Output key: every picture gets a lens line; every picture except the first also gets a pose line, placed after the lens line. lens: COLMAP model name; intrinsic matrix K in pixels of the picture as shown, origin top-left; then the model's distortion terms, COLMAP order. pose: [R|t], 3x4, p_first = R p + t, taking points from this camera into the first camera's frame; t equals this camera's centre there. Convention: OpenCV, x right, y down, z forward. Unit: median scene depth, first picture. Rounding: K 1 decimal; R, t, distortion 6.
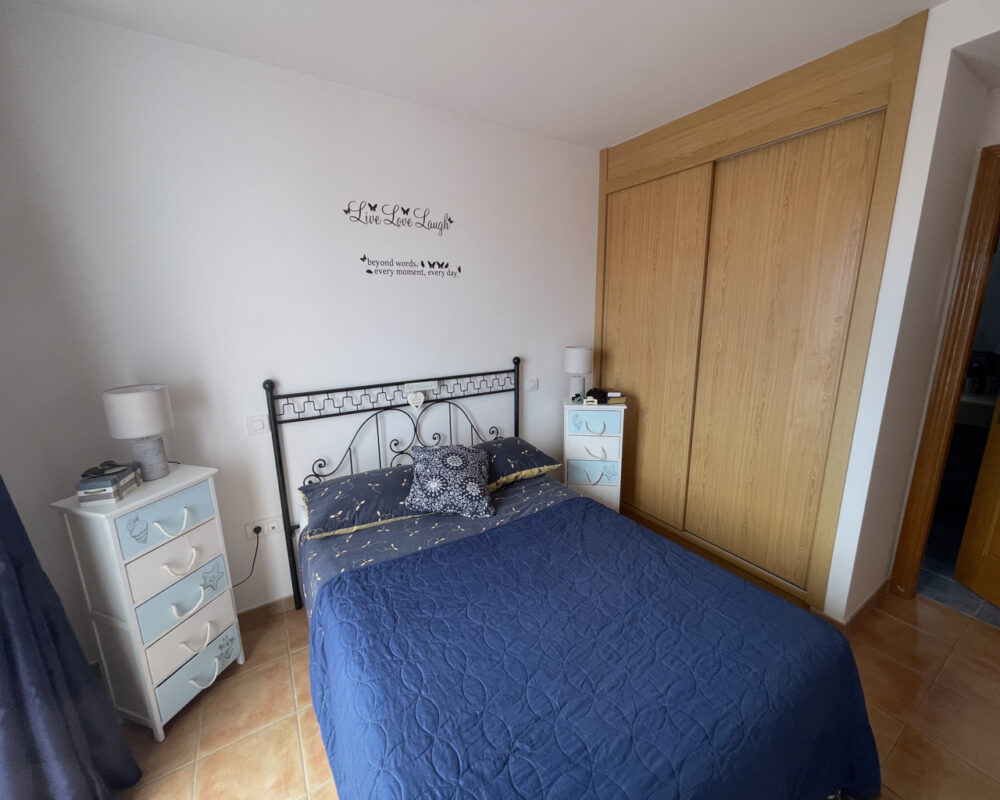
lens RADIAL K [[402.8, 0, 496.8], [0, 402.8, 393.6], [0, 0, 1]] dist [-0.001878, 0.000424]
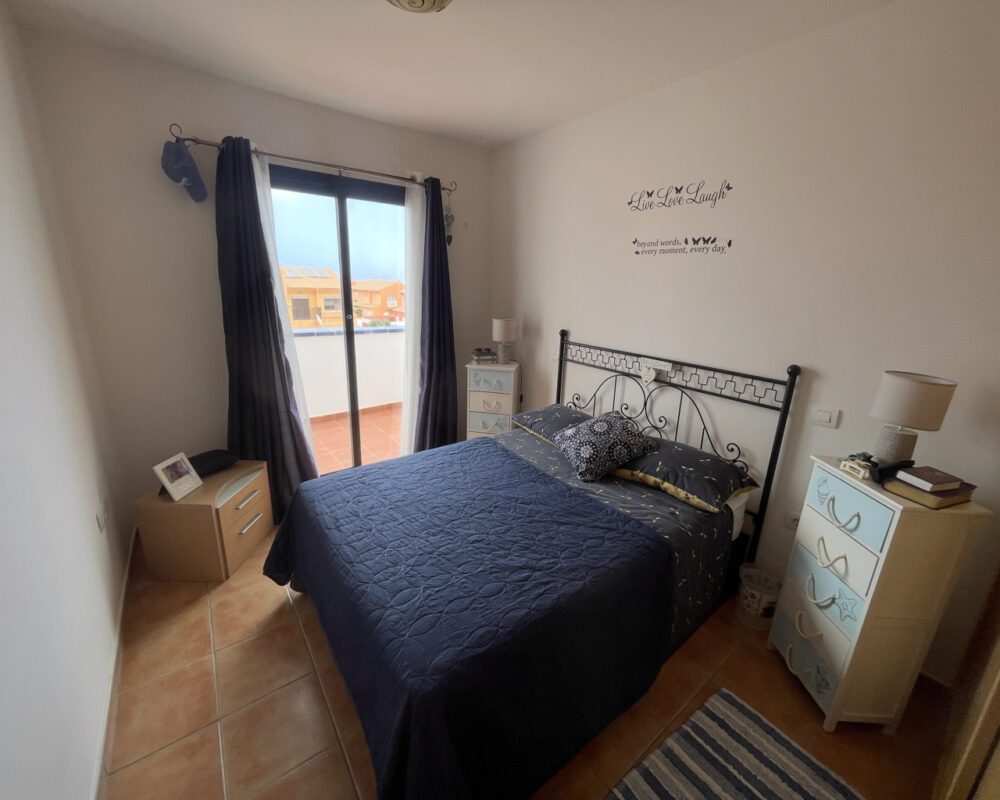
lens RADIAL K [[402.8, 0, 496.8], [0, 402.8, 393.6], [0, 0, 1]] dist [-0.001878, 0.000424]
pose [[0.095329, 0.284653, -0.953879, 0.792684], [-0.245728, 0.935317, 0.254556, -0.112605], [0.964640, 0.210129, 0.159111, 0.477701]]
